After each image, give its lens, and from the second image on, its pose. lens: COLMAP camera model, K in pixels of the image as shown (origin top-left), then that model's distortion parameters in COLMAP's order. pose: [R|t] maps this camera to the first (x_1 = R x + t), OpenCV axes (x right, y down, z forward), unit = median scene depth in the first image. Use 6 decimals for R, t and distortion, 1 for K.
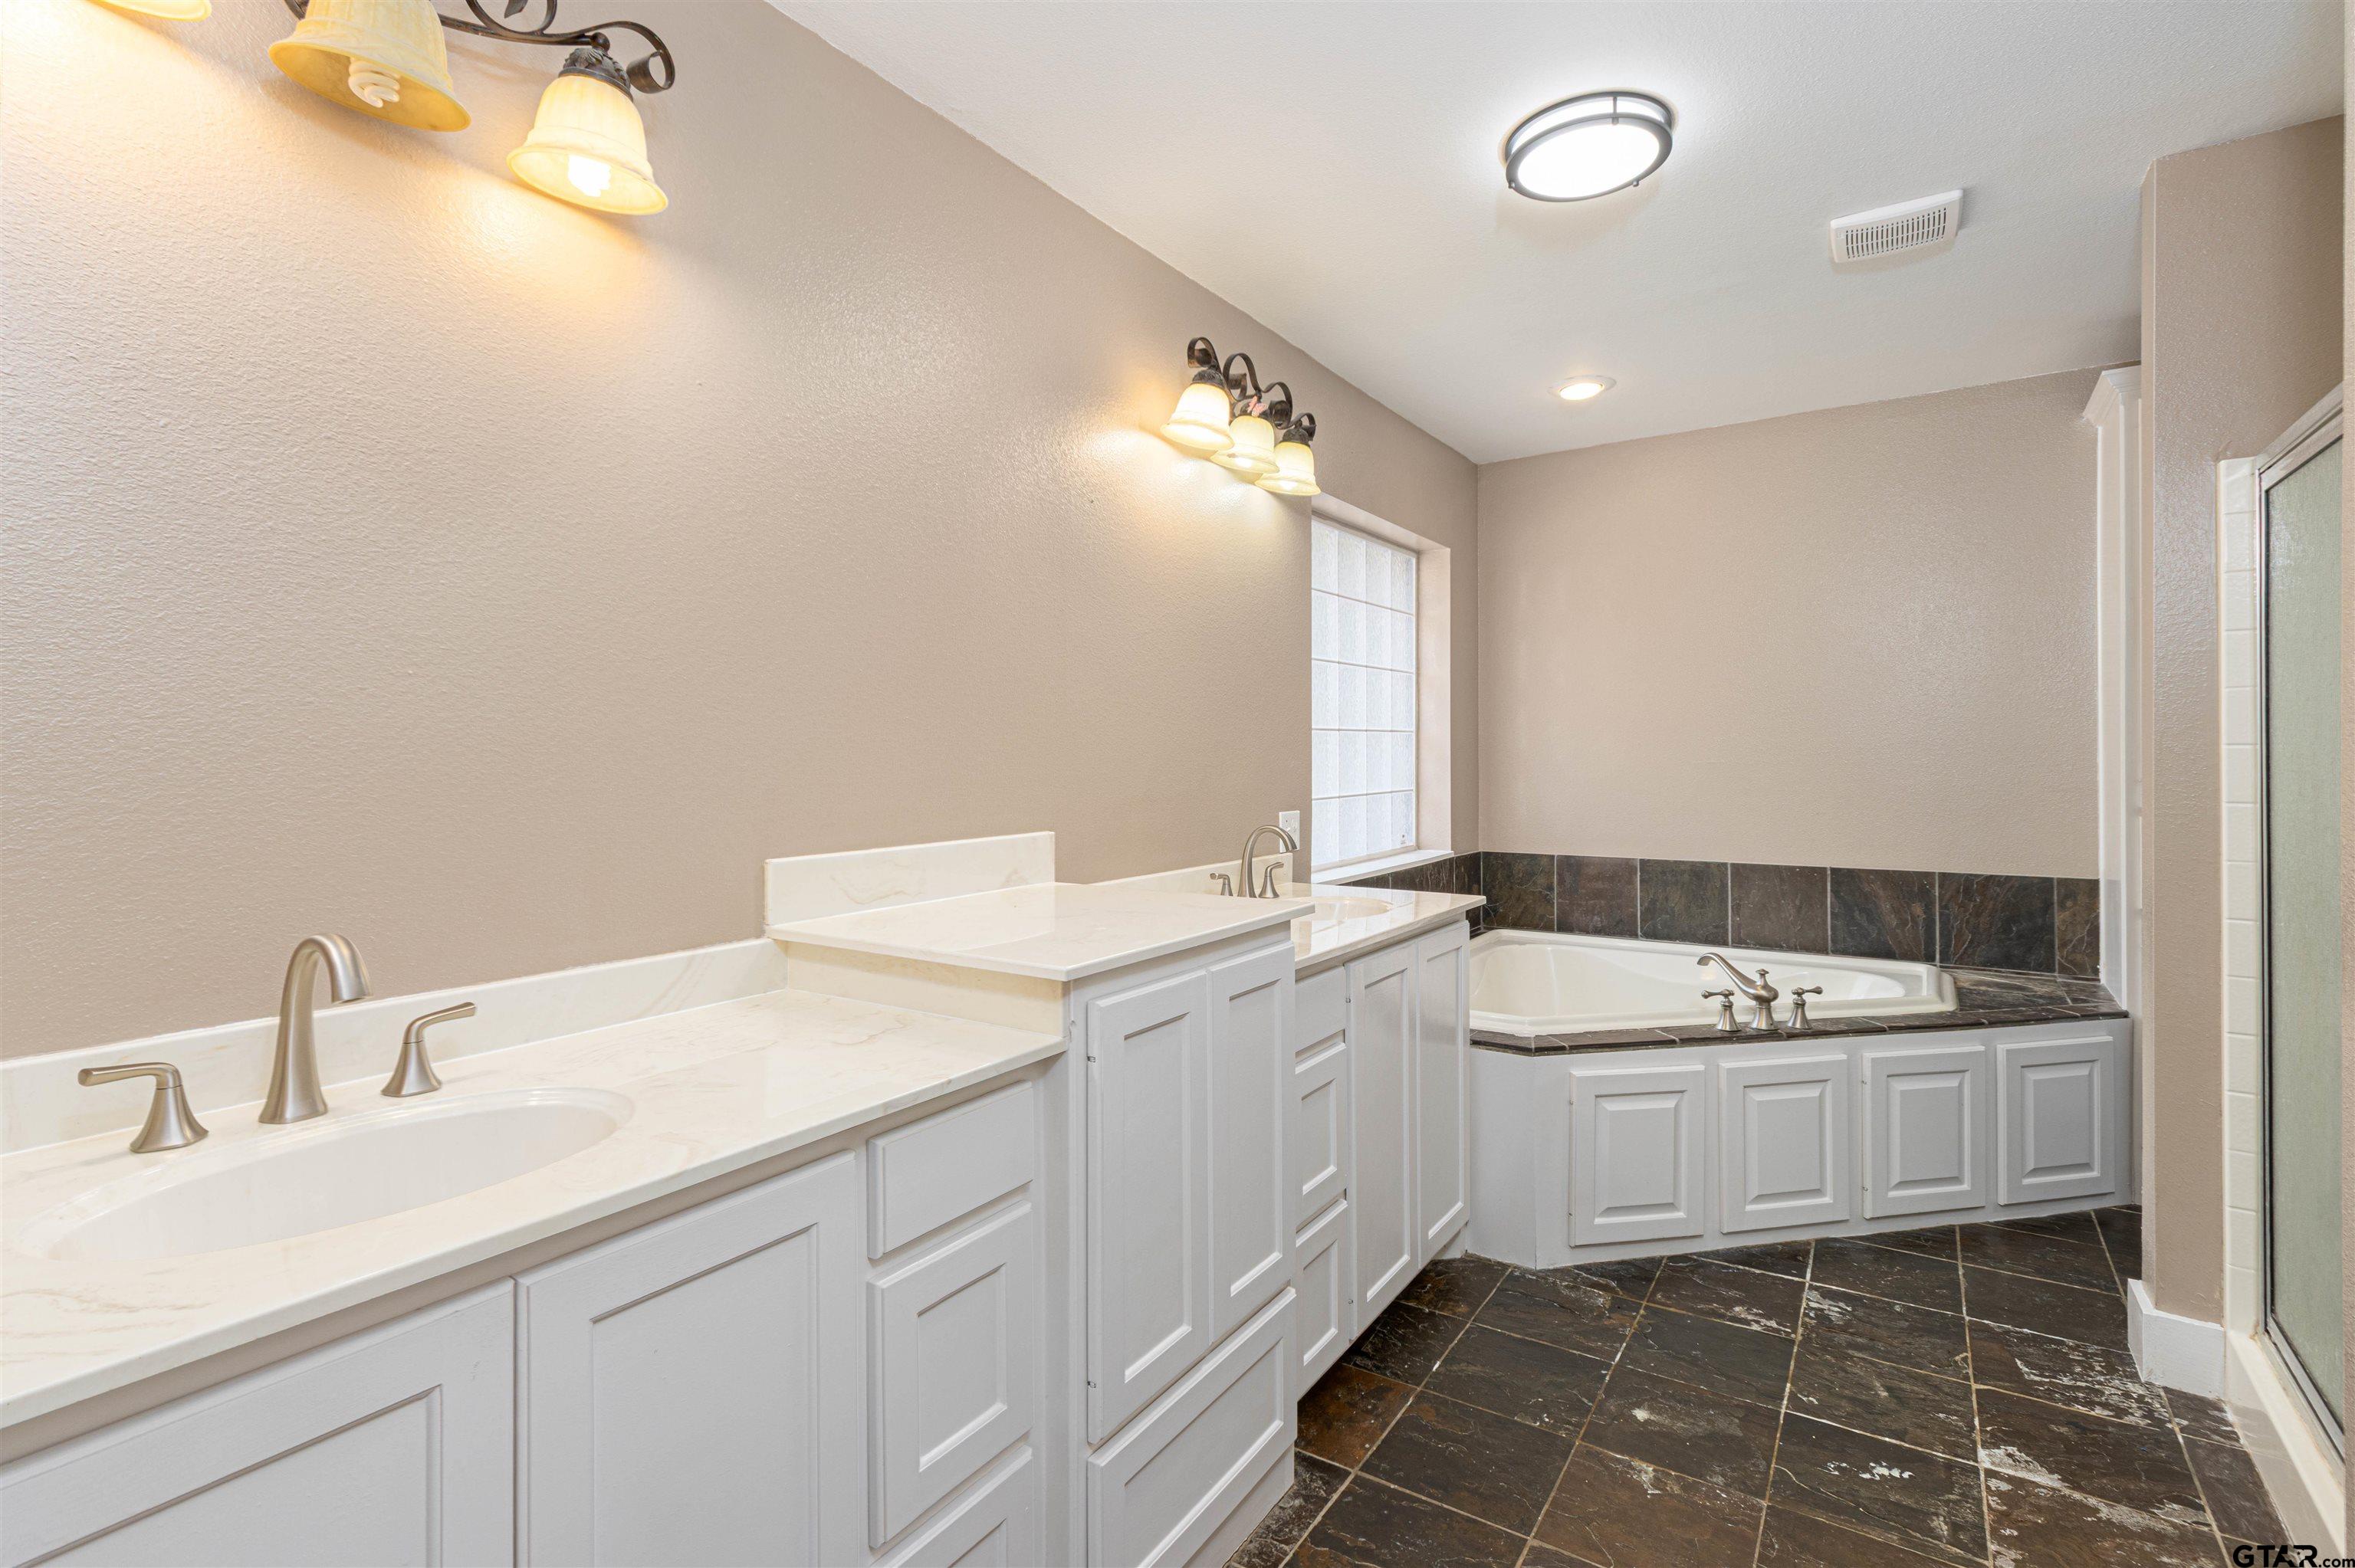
lens RADIAL K [[1108.7, 0, 1178.4], [0, 1108.7, 730.6], [0, 0, 1]] dist [0.000231, 0.000580]
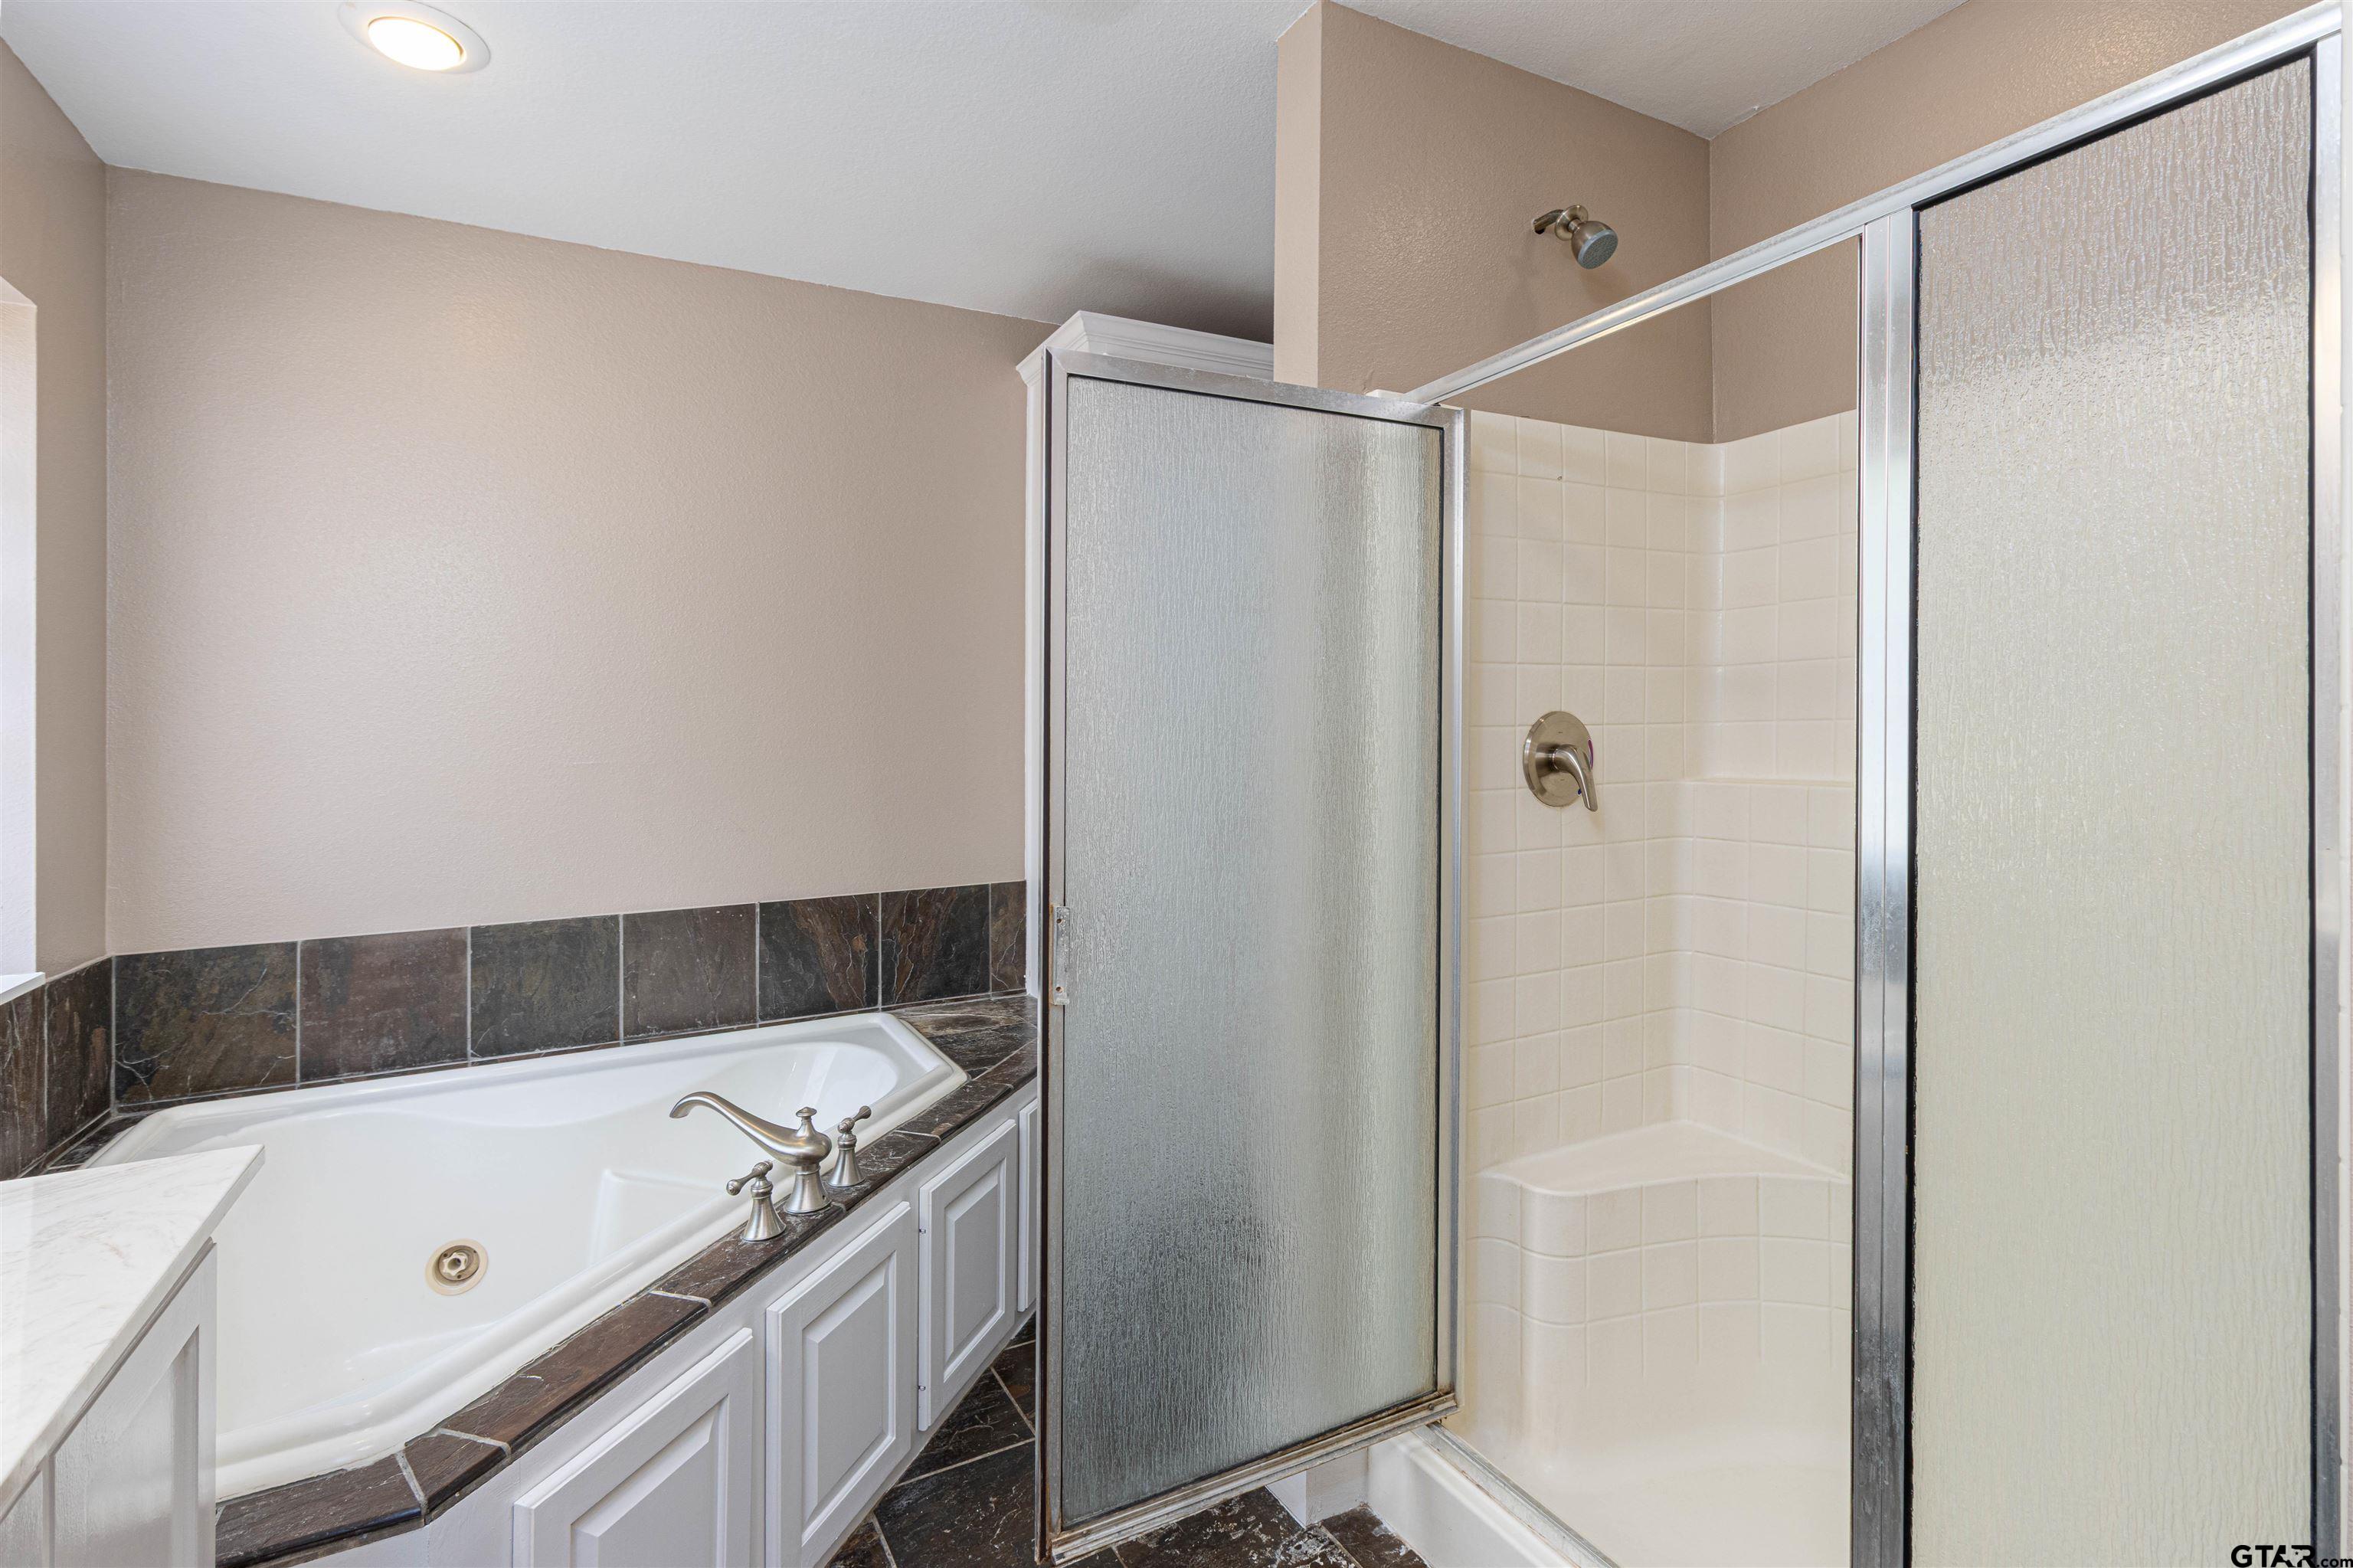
lens RADIAL K [[1107.9, 0, 1177.4], [0, 1107.9, 730.7], [0, 0, 1]] dist [0.000231, 0.000580]
pose [[0.471501, 0.003204, 0.881860, 0.072496], [-0.003342, 0.999993, -0.001846, 0.009923], [-0.881859, -0.002077, 0.471508, 0.412373]]
